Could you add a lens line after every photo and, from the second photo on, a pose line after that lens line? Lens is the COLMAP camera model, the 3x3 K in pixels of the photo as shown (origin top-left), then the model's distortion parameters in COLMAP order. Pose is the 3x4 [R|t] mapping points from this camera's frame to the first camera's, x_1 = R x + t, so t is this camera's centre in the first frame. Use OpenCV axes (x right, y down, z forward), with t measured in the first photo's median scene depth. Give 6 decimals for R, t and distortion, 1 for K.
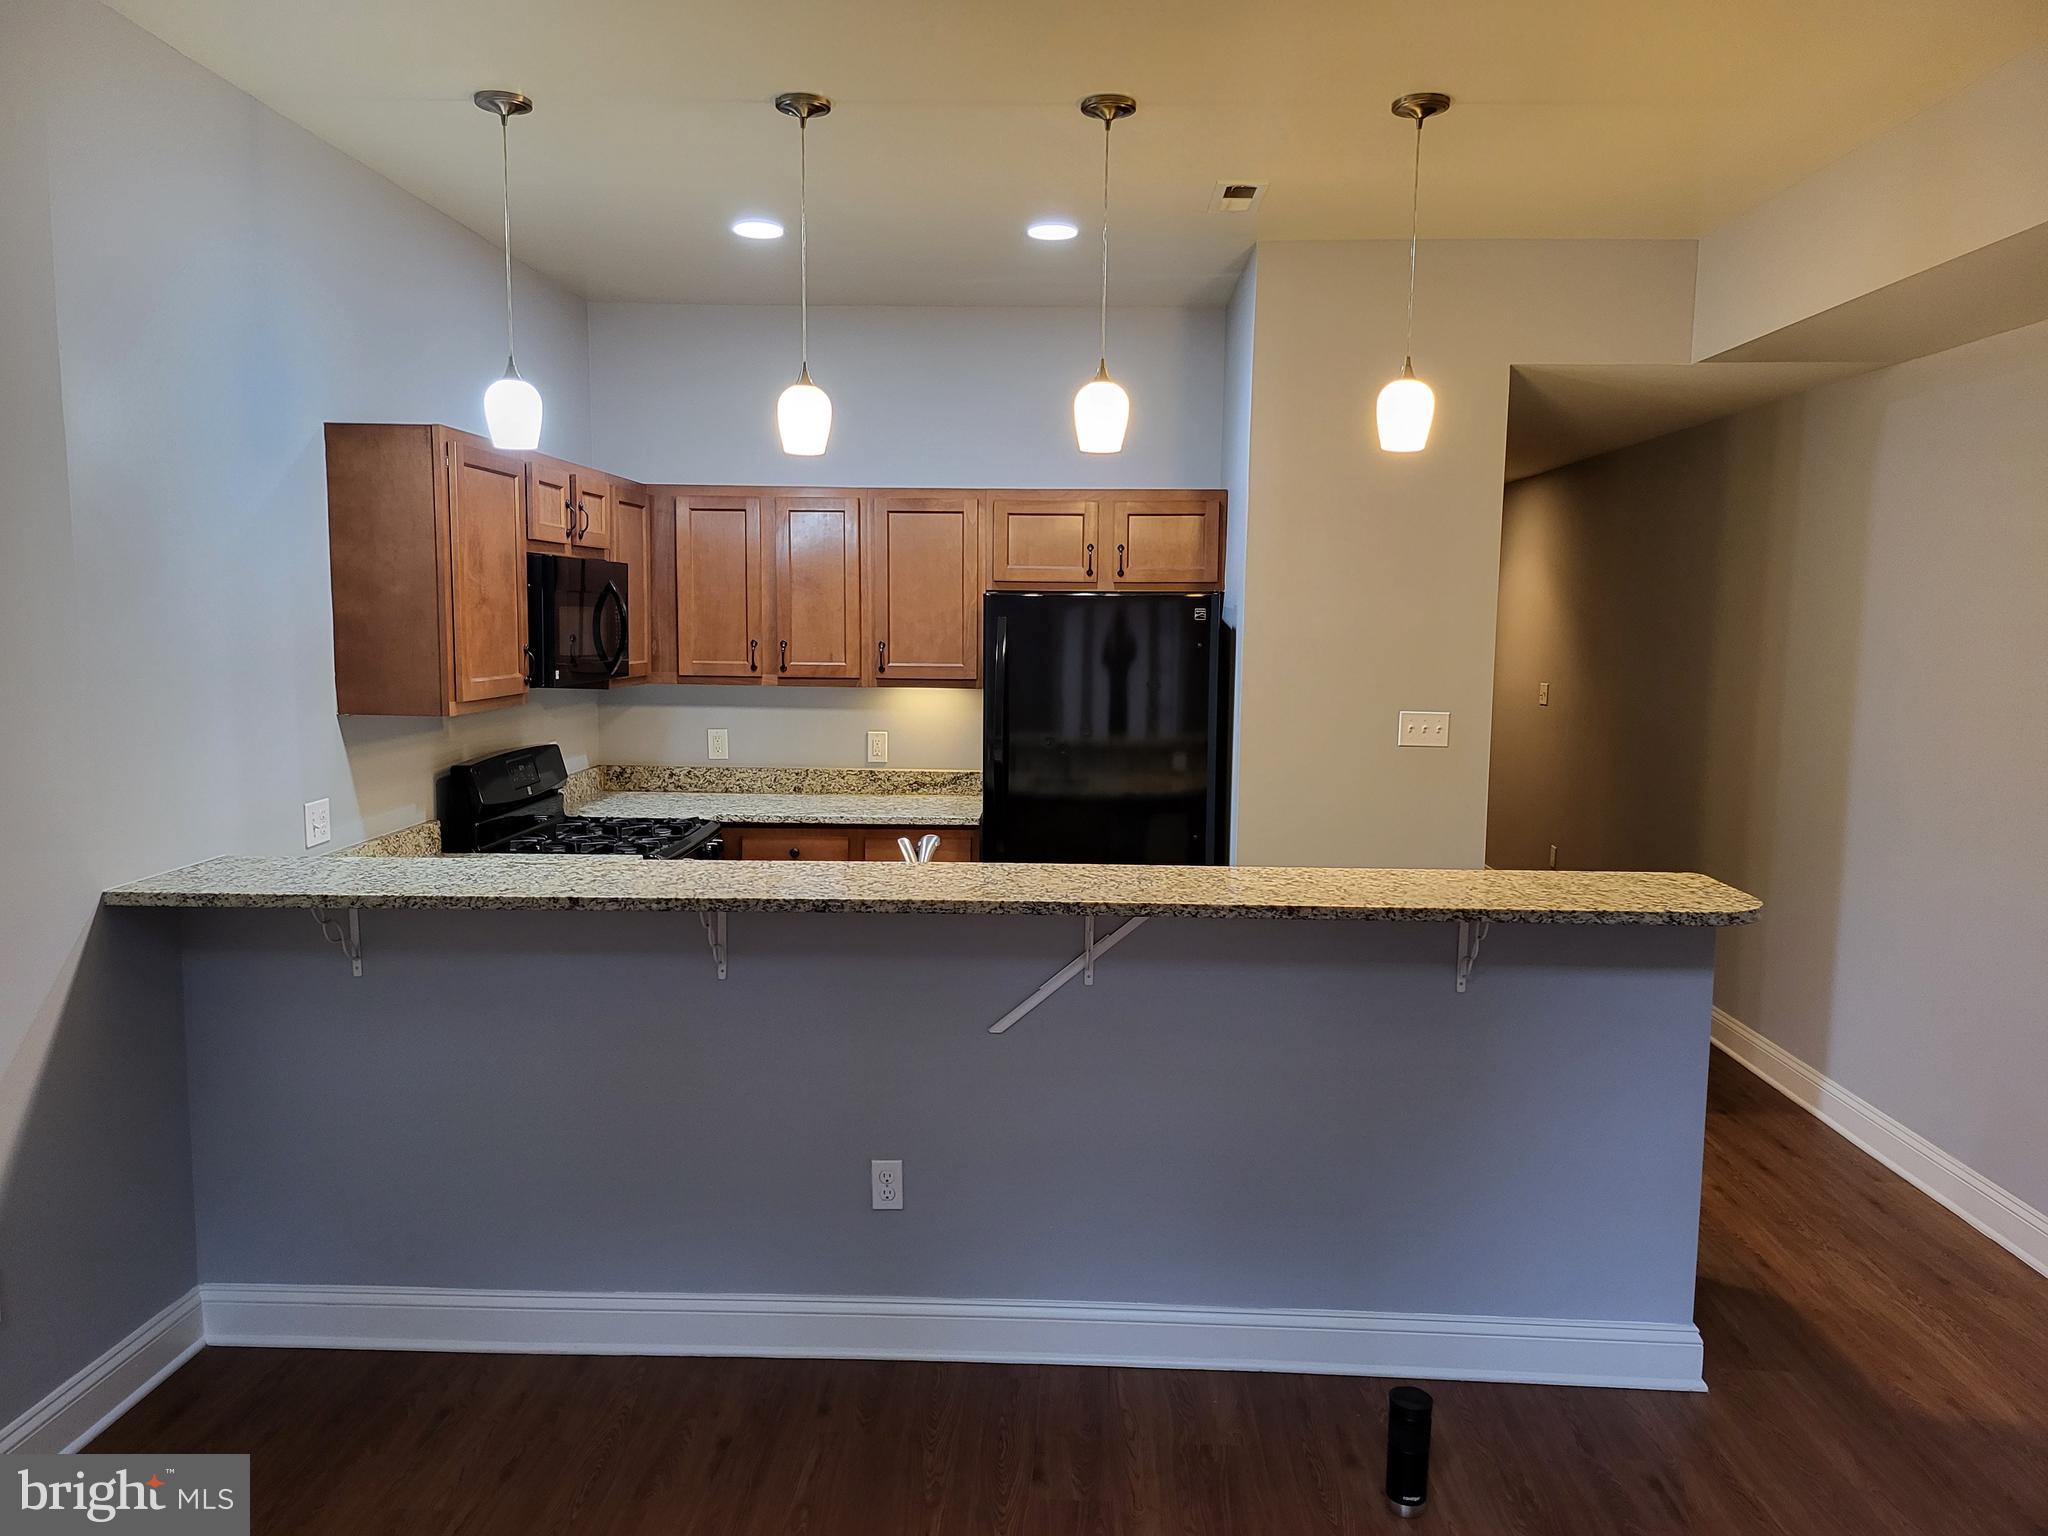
lens RADIAL K [[1453.5, 0, 1019.1], [0, 1453.5, 773.3], [0, 0, 1]] dist [0.026579, 0.001957]
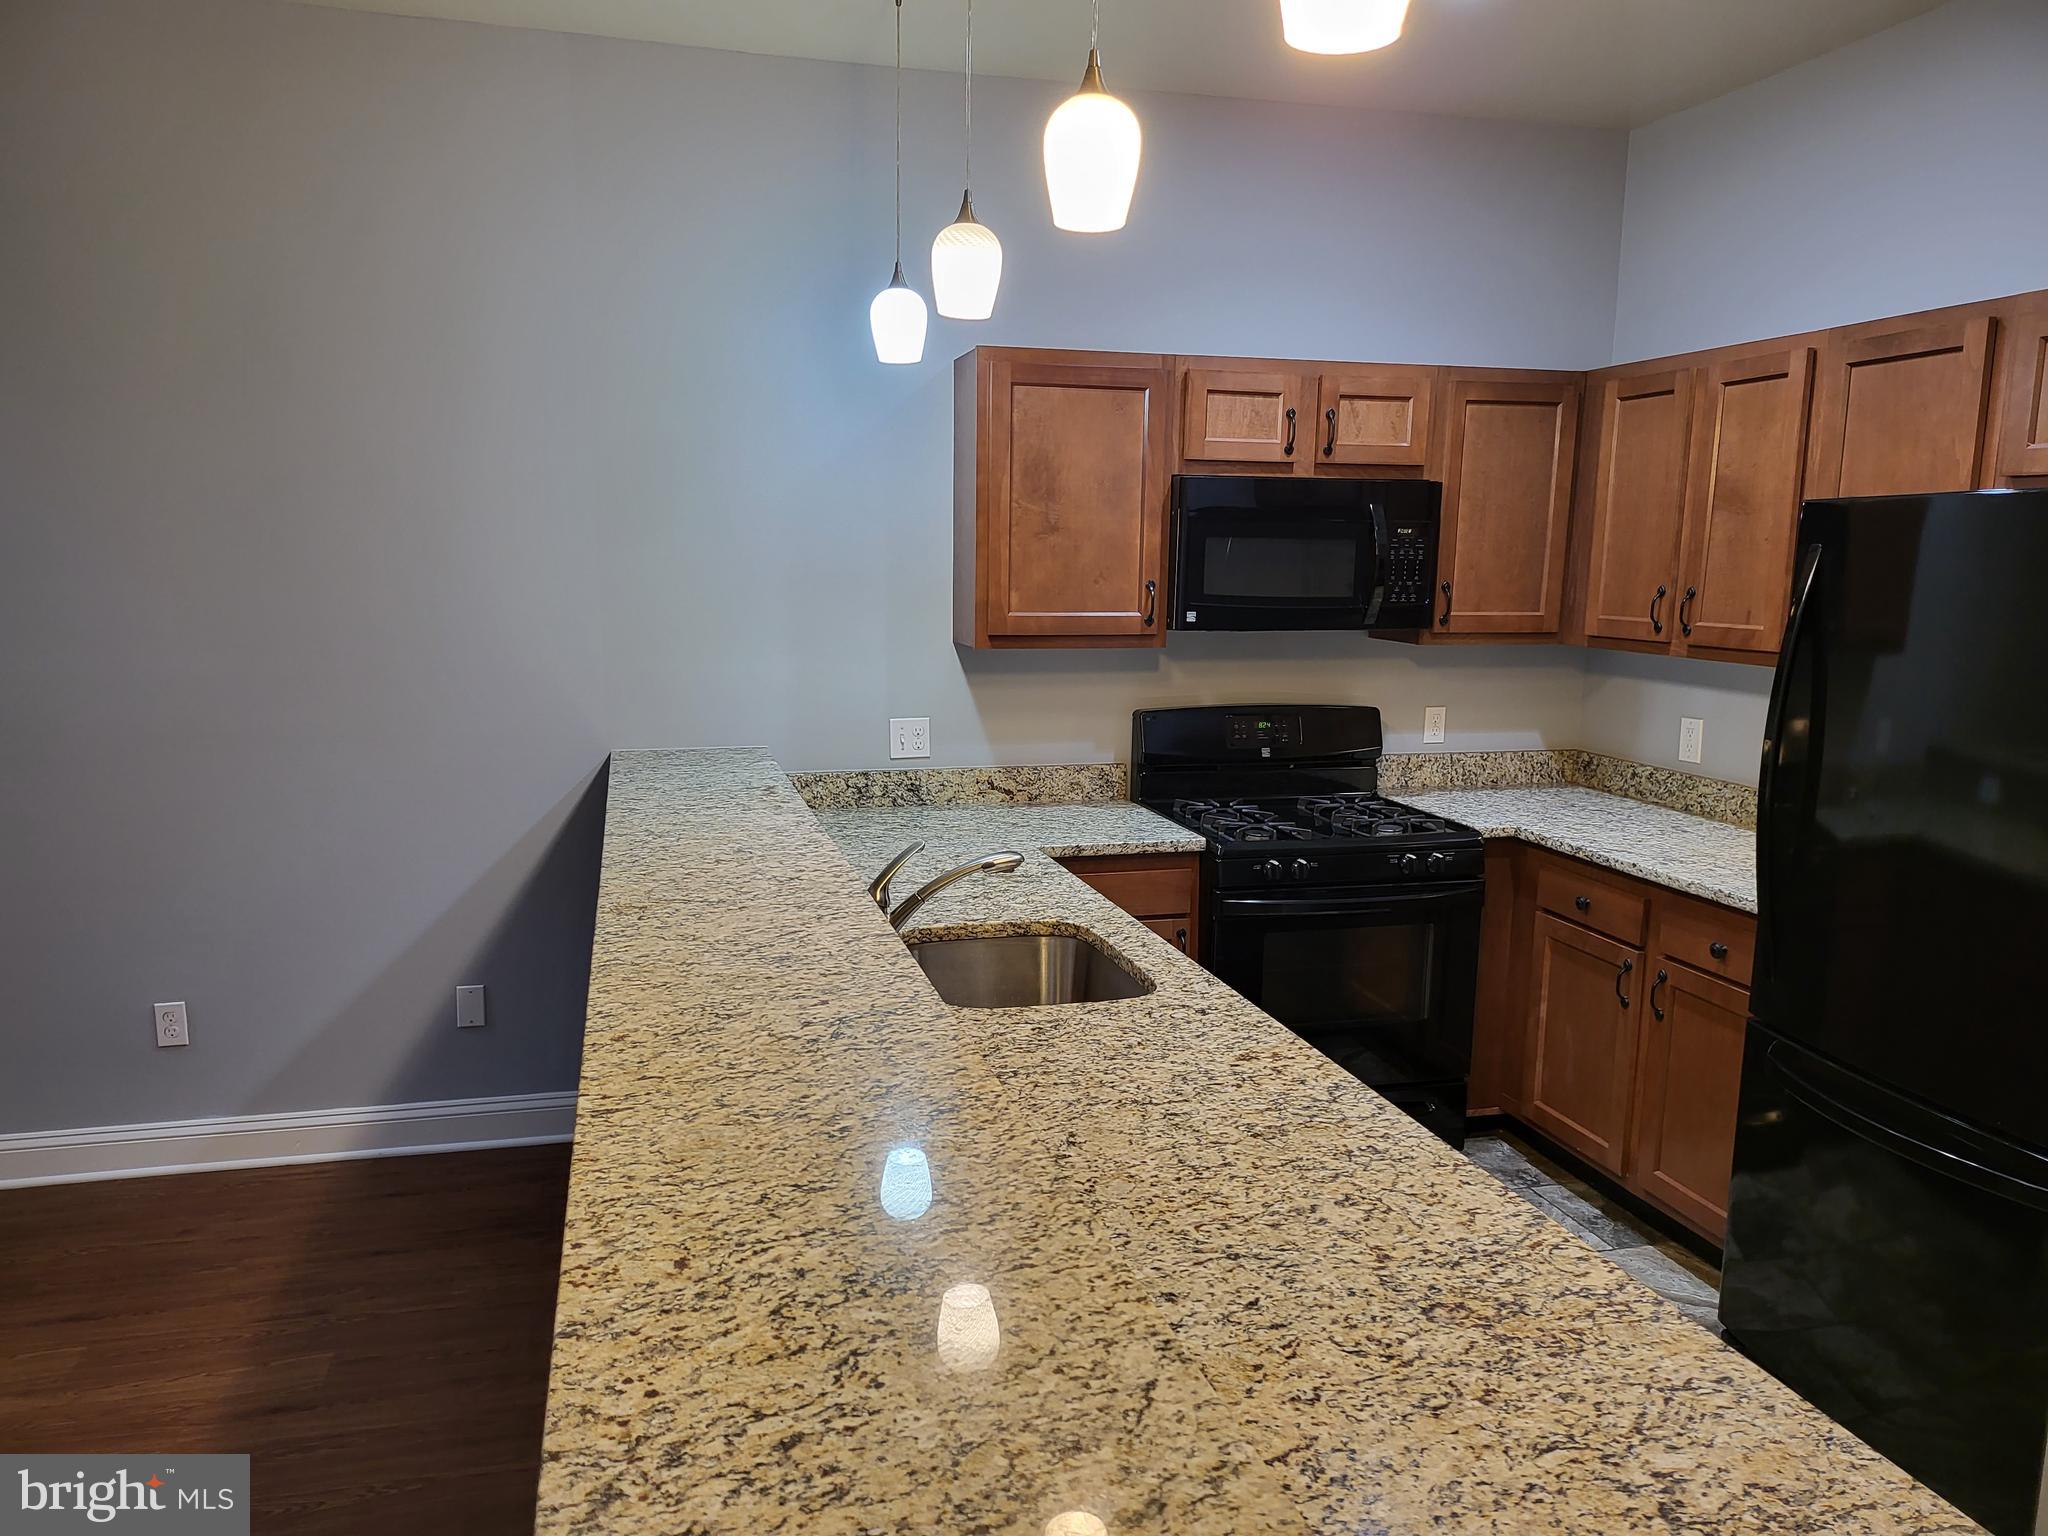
lens RADIAL K [[1453.5, 0, 1013.7], [0, 1453.5, 768.9], [0, 0, 1]] dist [0.026579, 0.001957]
pose [[0.277801, 0.133817, -0.951273, 0.406931], [-0.114510, 0.987803, 0.105515, -0.047825], [0.953789, 0.079618, 0.289736, 0.550530]]
